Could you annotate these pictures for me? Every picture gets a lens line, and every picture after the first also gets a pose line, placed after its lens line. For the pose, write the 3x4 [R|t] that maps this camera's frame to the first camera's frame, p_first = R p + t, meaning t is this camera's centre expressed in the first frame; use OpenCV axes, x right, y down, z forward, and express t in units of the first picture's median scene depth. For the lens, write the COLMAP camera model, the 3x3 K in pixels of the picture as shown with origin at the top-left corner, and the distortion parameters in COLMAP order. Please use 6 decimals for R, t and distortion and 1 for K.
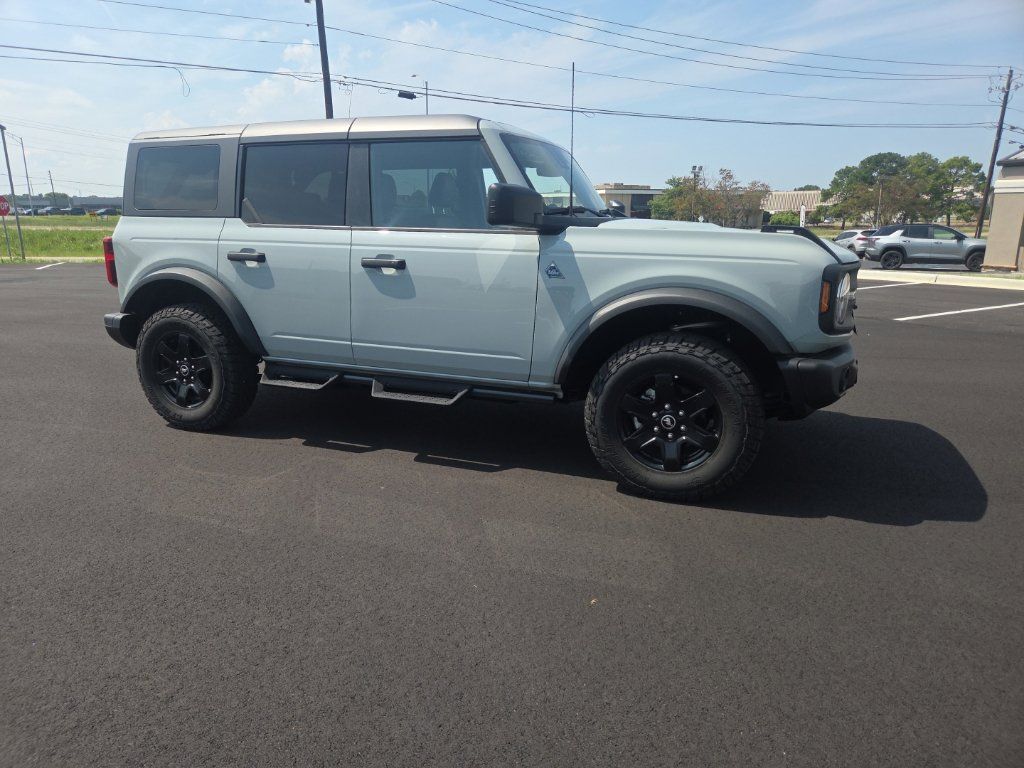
lens RADIAL K [[688.0, 0, 497.4], [0, 688.0, 387.2], [0, 0, 1]] dist [0.074219, -0.064349]
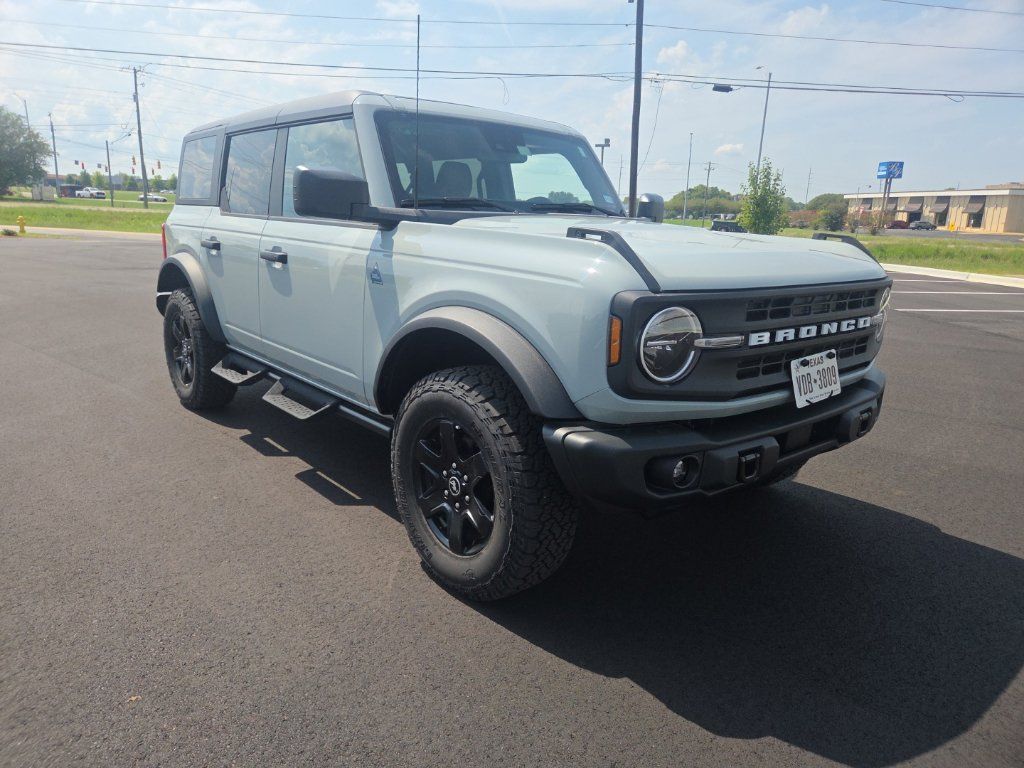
lens RADIAL K [[688.0, 0, 497.4], [0, 688.0, 387.2], [0, 0, 1]] dist [0.074219, -0.064349]
pose [[0.888835, 0.130750, -0.439177, 0.478575], [-0.131437, 0.990900, 0.028994, -0.065883], [0.438972, 0.031953, 0.897932, 0.277931]]
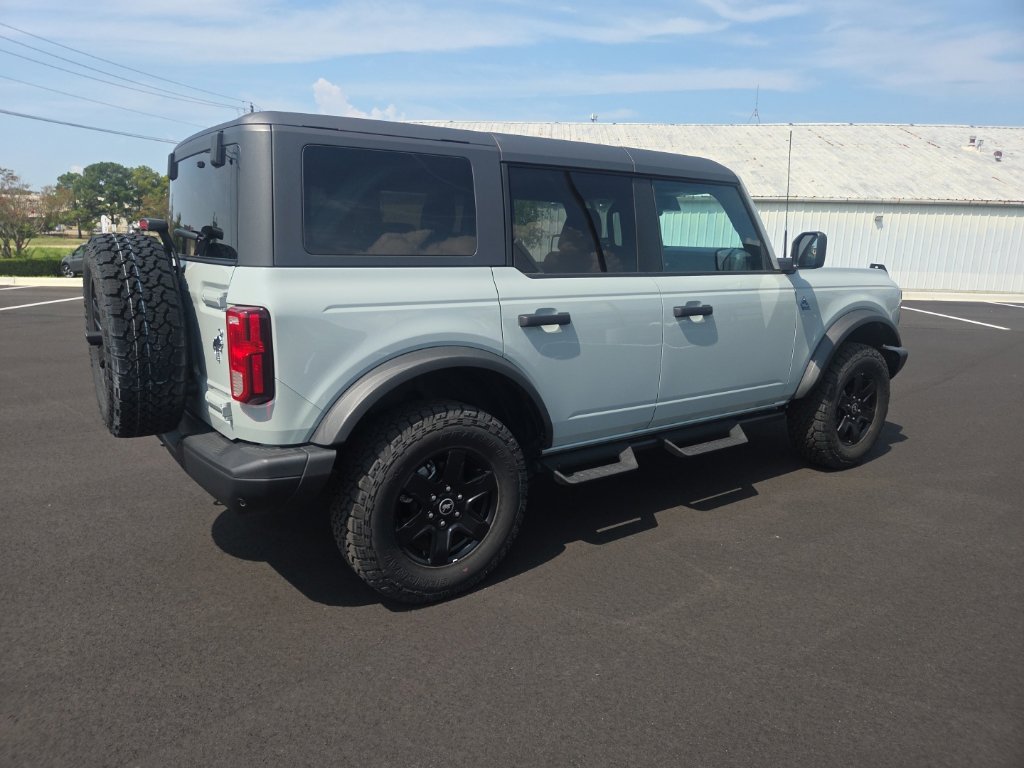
lens RADIAL K [[688.0, 0, 497.4], [0, 688.0, 387.2], [0, 0, 1]] dist [0.074219, -0.064349]
pose [[0.535886, -0.175502, 0.825848, -0.992242], [0.184990, 0.978795, 0.087967, -0.190369], [-0.823775, 0.105633, 0.556989, 0.645385]]
